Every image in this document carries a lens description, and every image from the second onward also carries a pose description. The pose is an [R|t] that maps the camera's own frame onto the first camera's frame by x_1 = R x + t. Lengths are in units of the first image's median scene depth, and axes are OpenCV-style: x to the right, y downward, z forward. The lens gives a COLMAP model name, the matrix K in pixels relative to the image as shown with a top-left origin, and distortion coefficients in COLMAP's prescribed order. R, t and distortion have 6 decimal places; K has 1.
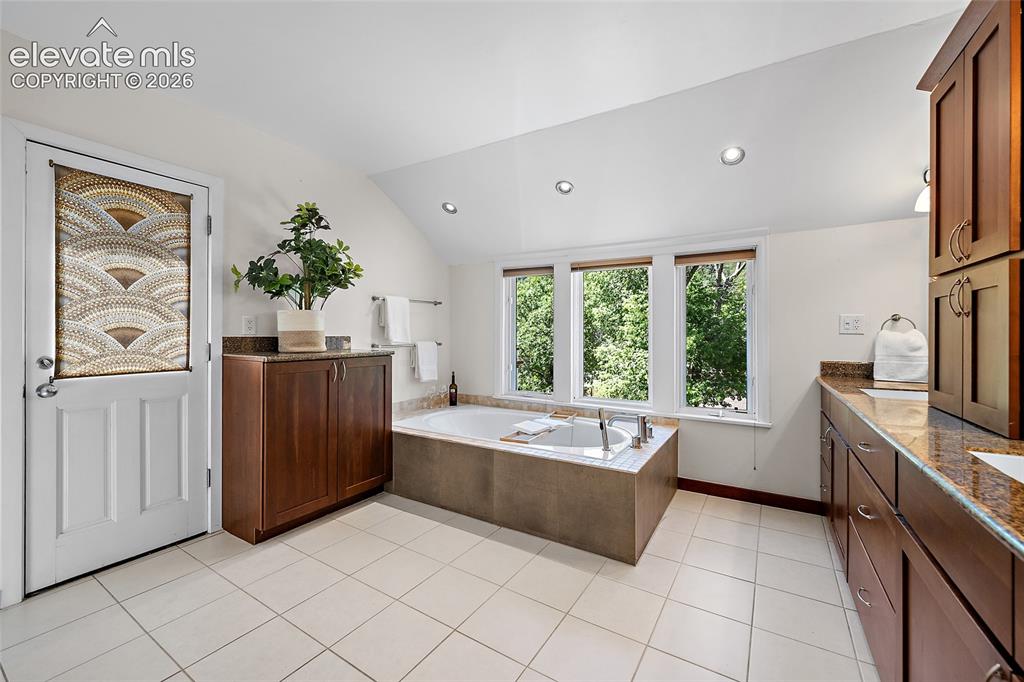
lens RADIAL K [[403.5, 0, 509.1], [0, 403.5, 336.8], [0, 0, 1]] dist [-0.004290, 0.001052]
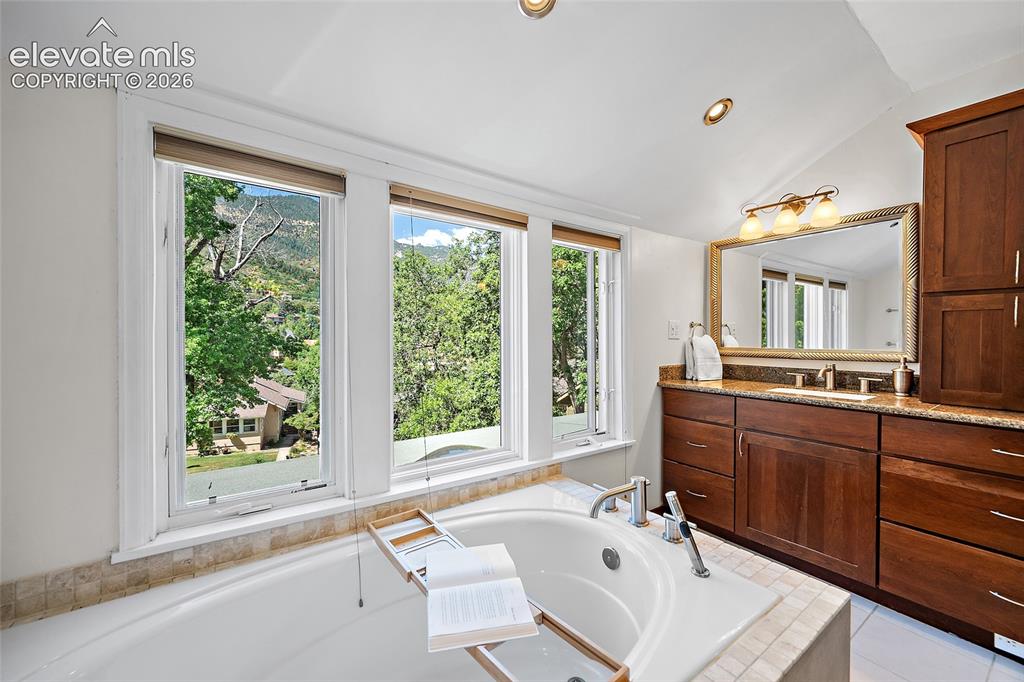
lens RADIAL K [[403.5, 0, 515.4], [0, 403.5, 340.5], [0, 0, 1]] dist [-0.004290, 0.001052]
pose [[0.391386, -0.011517, 0.920154, -0.202786], [0.003661, 0.999933, 0.010958, -0.010781], [-0.920219, -0.000920, 0.391402, 0.678197]]
